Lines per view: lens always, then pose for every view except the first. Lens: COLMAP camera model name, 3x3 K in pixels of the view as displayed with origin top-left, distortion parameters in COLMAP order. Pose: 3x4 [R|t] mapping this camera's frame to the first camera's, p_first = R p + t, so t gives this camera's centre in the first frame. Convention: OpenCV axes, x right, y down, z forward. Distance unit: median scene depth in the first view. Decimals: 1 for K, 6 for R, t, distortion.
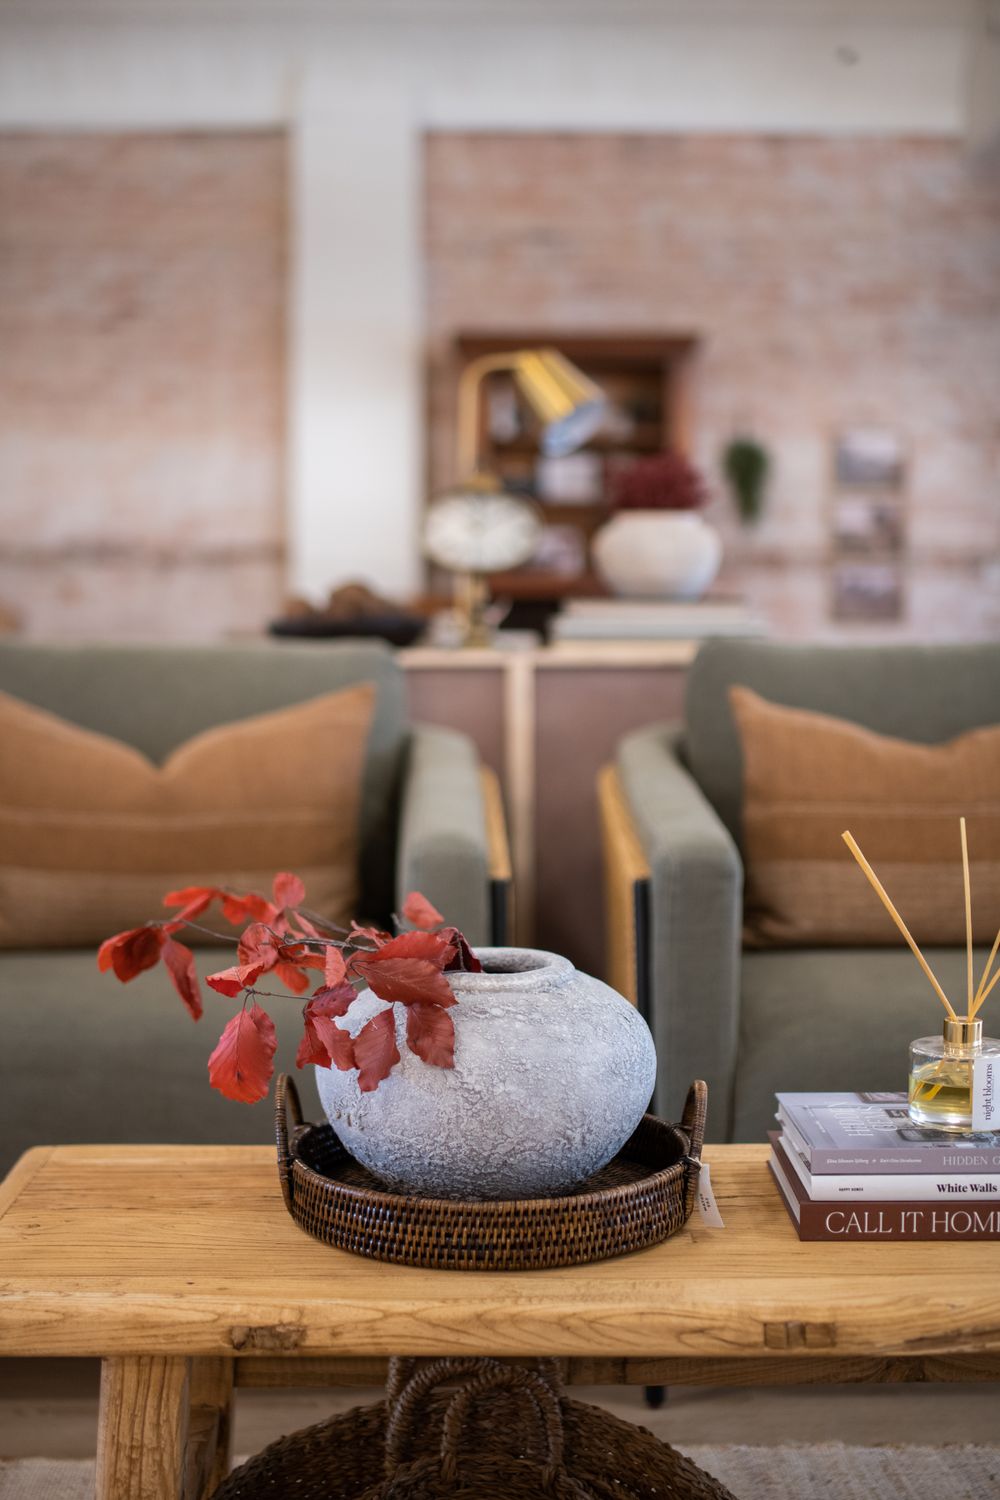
lens RADIAL K [[1972.1, 0, 500.0], [0, 1972.1, 750.0], [0, 0, 1]] dist [-0.042894, 0.039272]
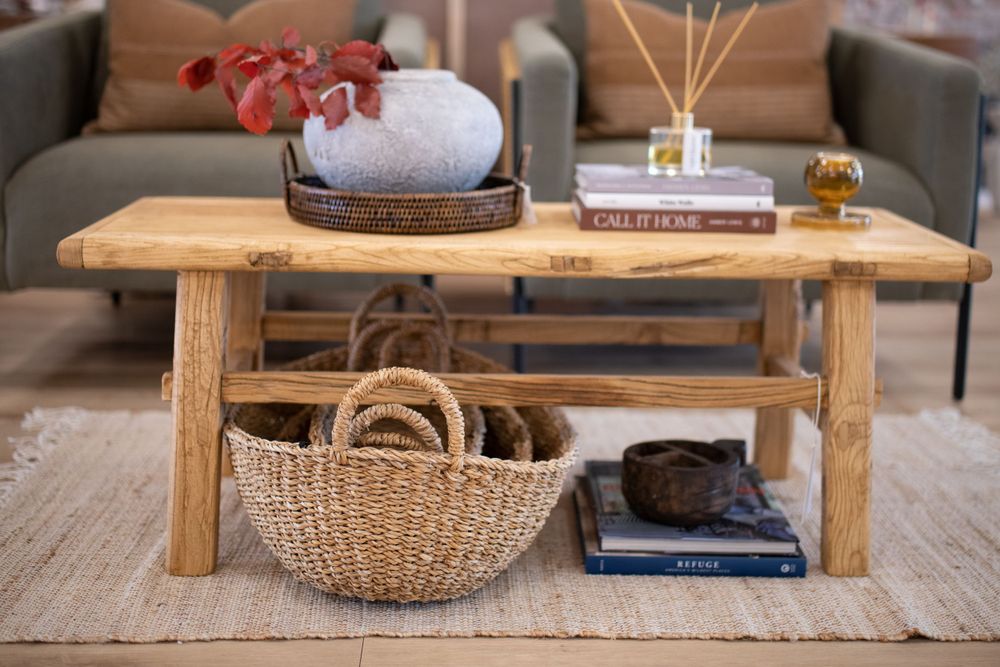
lens RADIAL K [[1314.7, 0, 500.0], [0, 1314.7, 333.5], [0, 0, 1]] dist [-0.042894, 0.039272]
pose [[0.999752, 0.016233, 0.015229, 0.068450], [-0.018154, 0.990554, 0.135916, 0.191539], [-0.012879, -0.136158, 0.990603, -0.175924]]
